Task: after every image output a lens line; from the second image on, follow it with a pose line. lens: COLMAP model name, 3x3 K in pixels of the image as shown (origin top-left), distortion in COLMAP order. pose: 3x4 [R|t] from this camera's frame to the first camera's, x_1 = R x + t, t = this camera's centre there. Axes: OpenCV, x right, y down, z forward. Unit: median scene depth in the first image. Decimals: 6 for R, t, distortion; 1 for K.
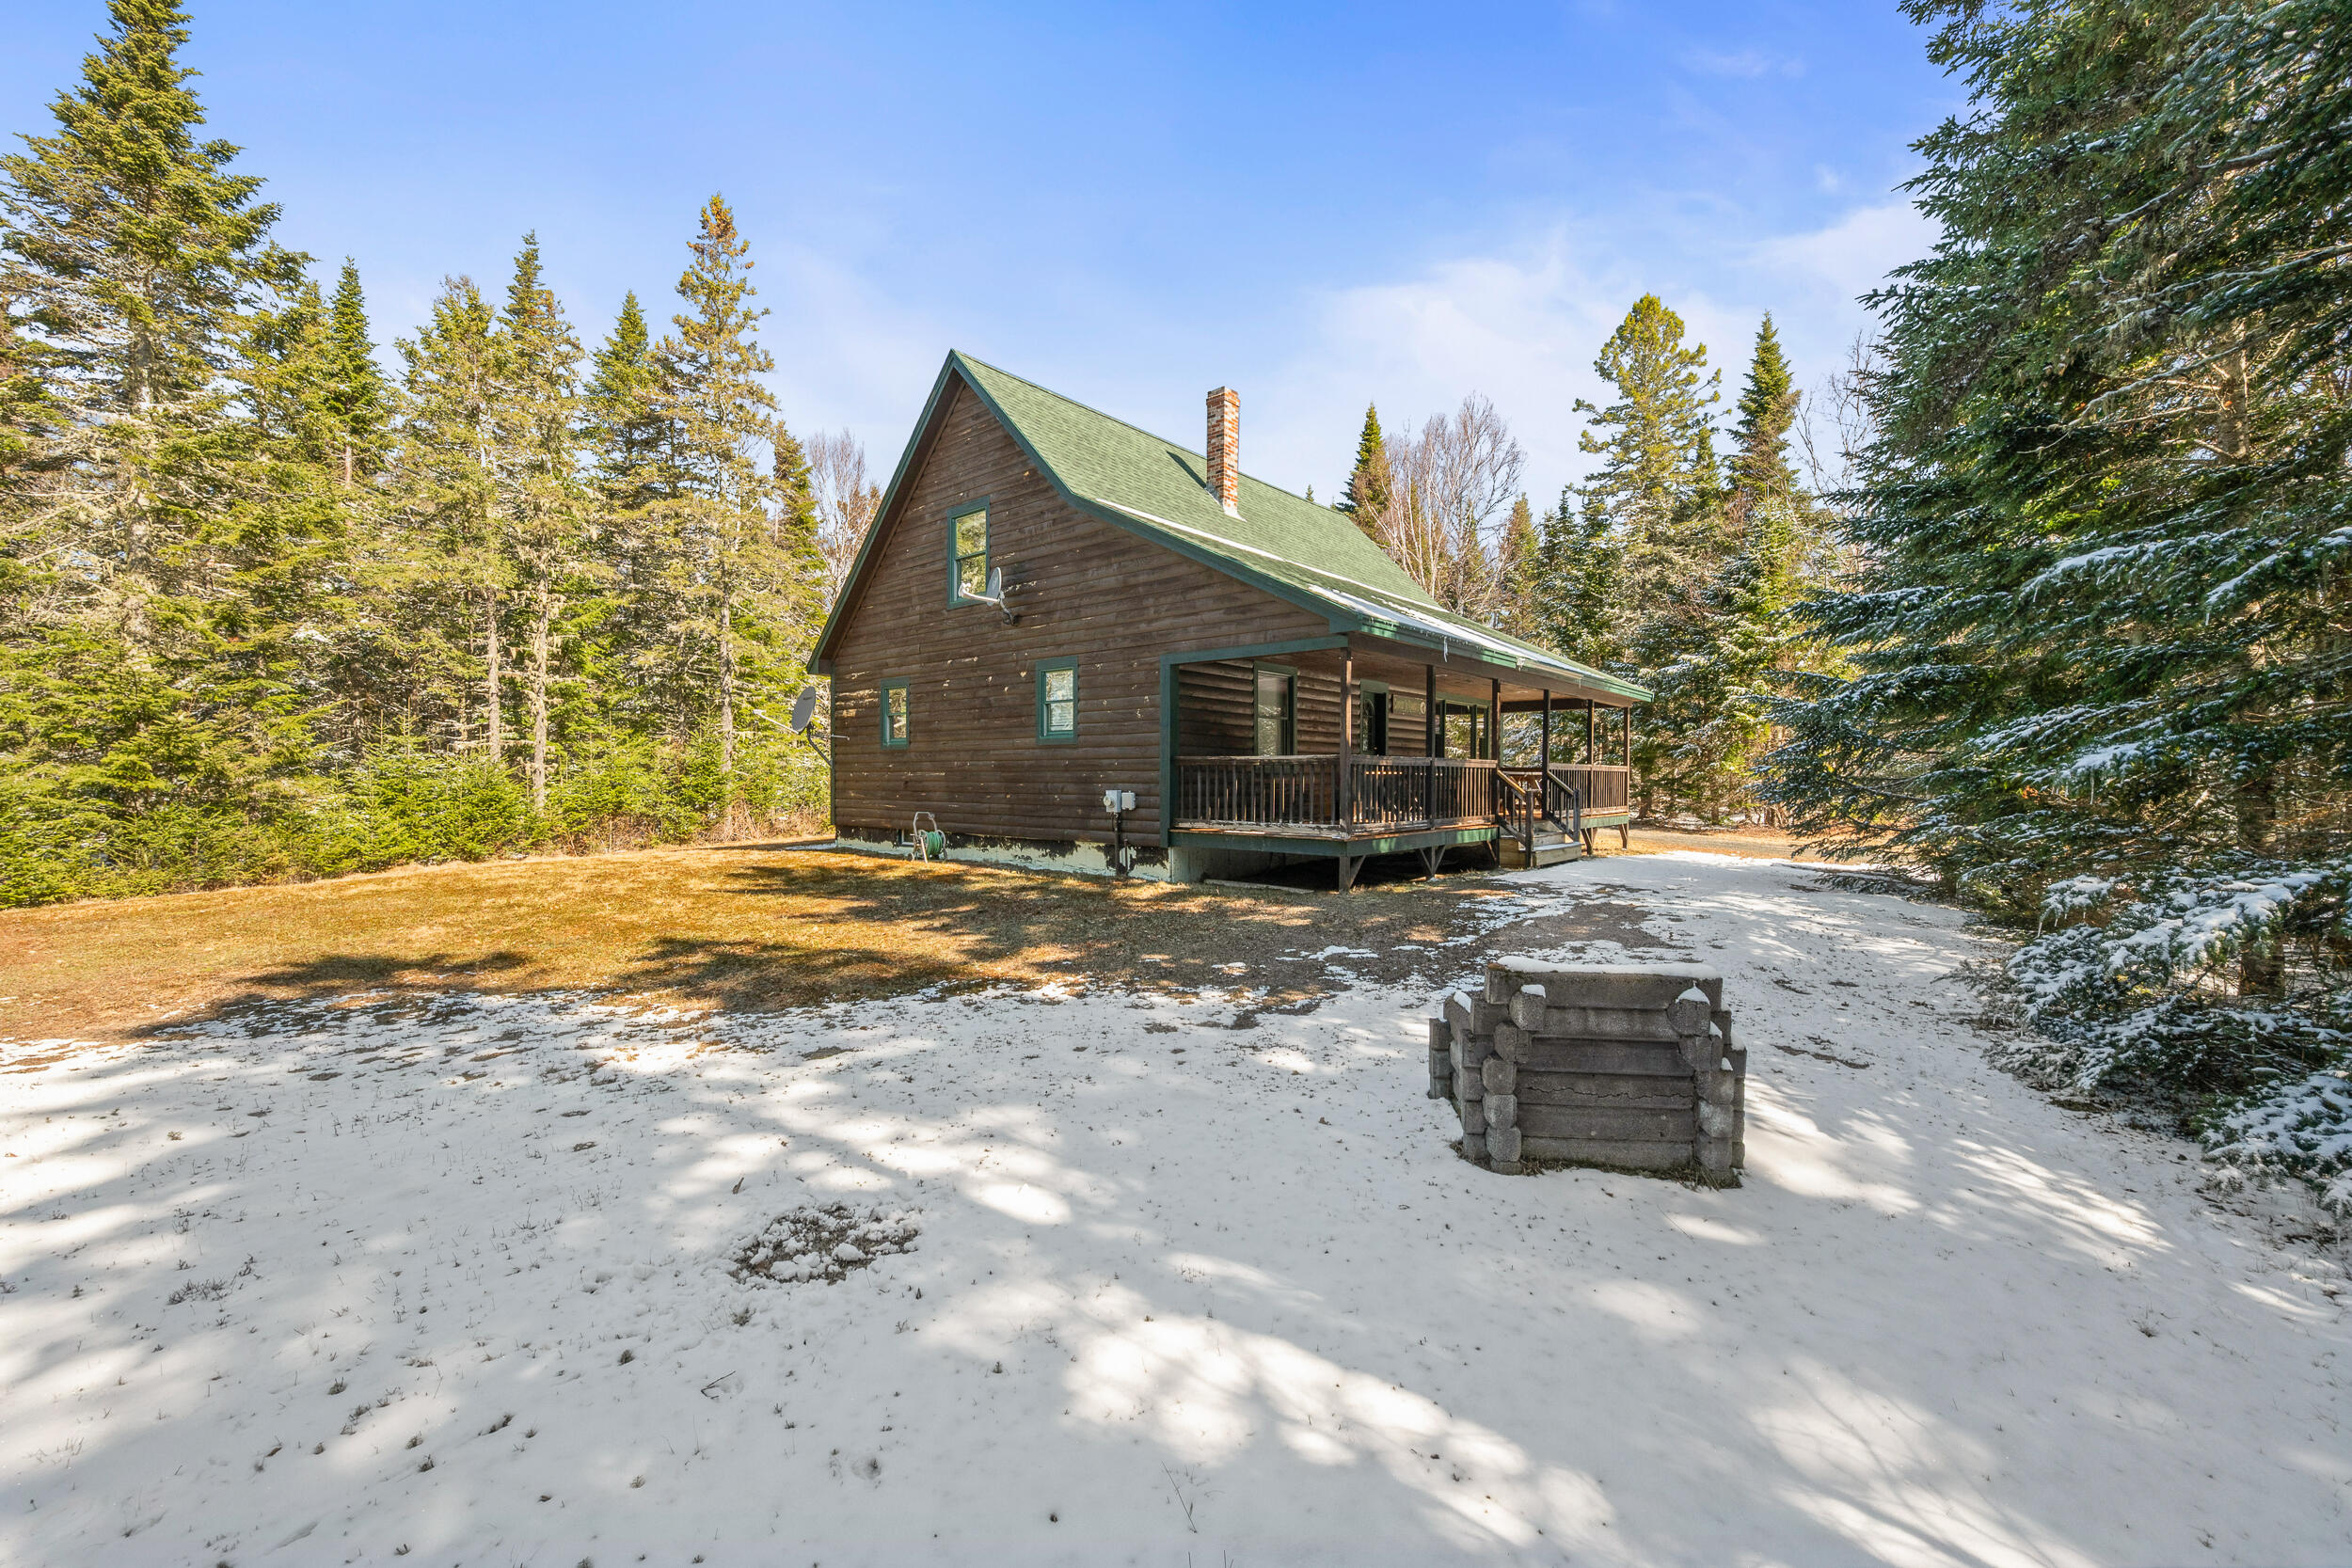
lens RADIAL K [[917.0, 0, 1176.0], [0, 917.0, 784.0], [0, 0, 1]] dist [-0.000822, -0.000025]
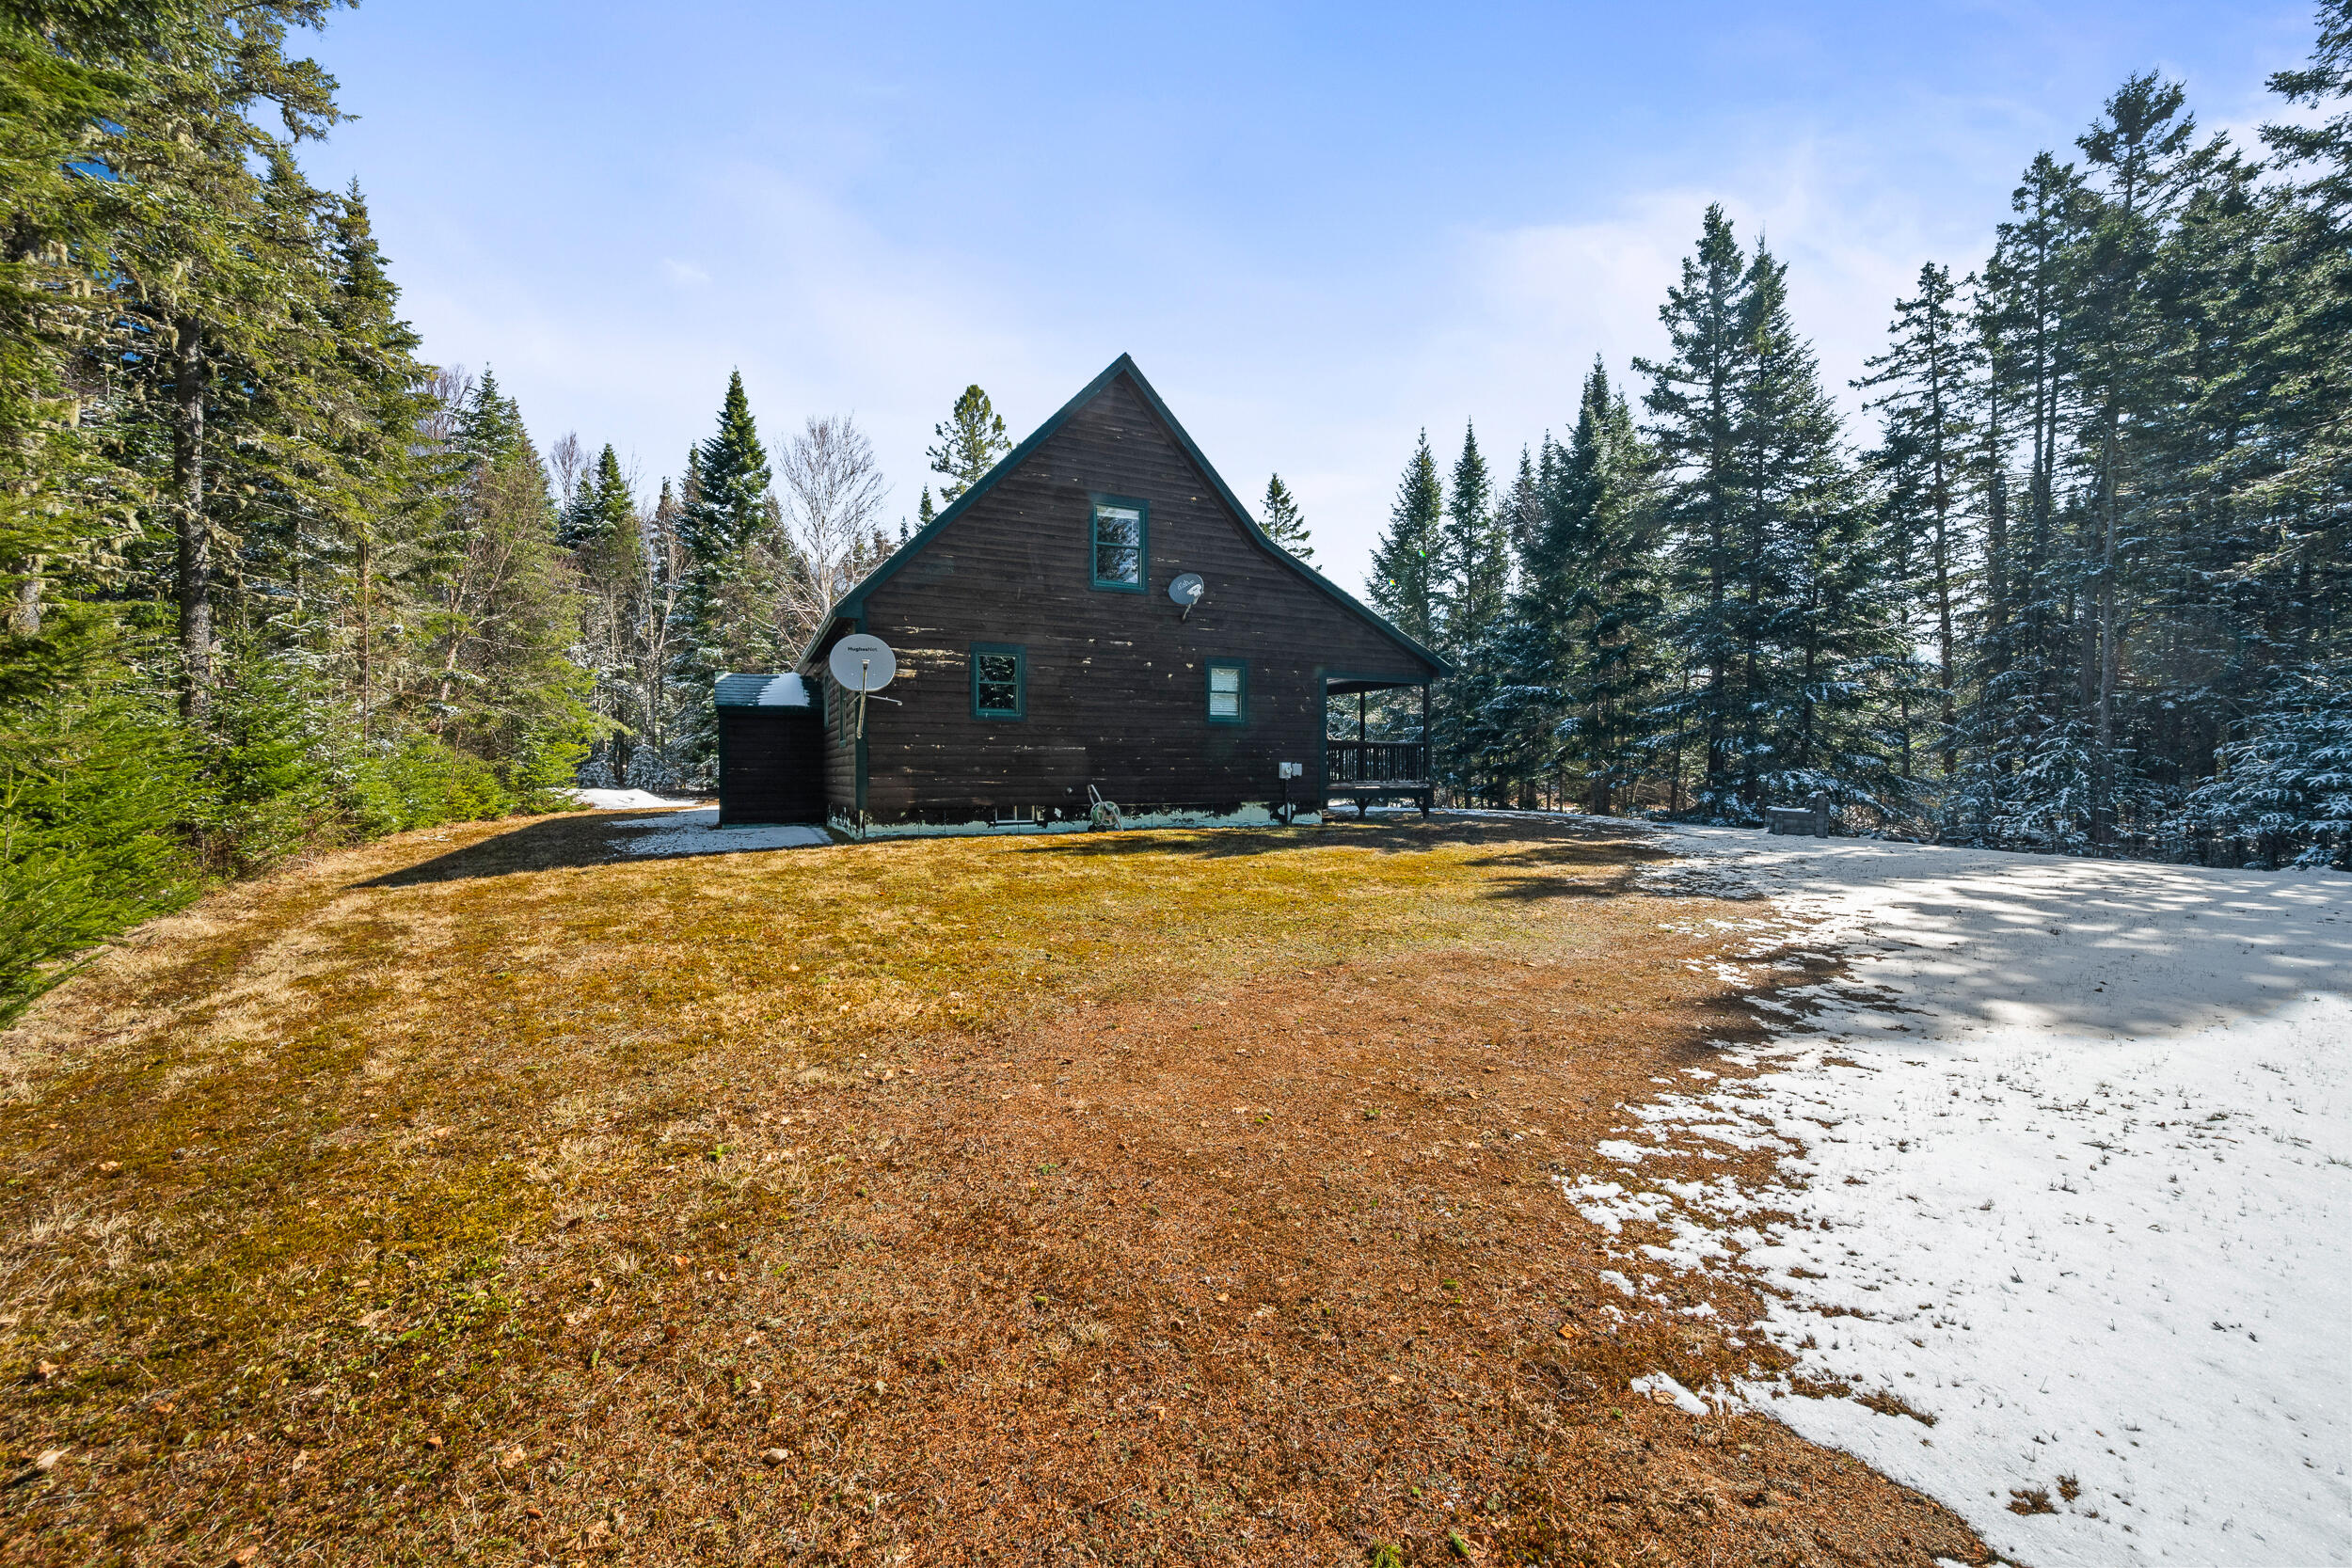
lens RADIAL K [[917.0, 0, 1176.0], [0, 917.0, 784.0], [0, 0, 1]] dist [-0.000822, -0.000025]
pose [[0.392347, -0.012120, 0.919737, -1.310417], [0.008391, 0.999919, 0.009598, 0.022912], [-0.919779, 0.003951, 0.392417, 0.565075]]
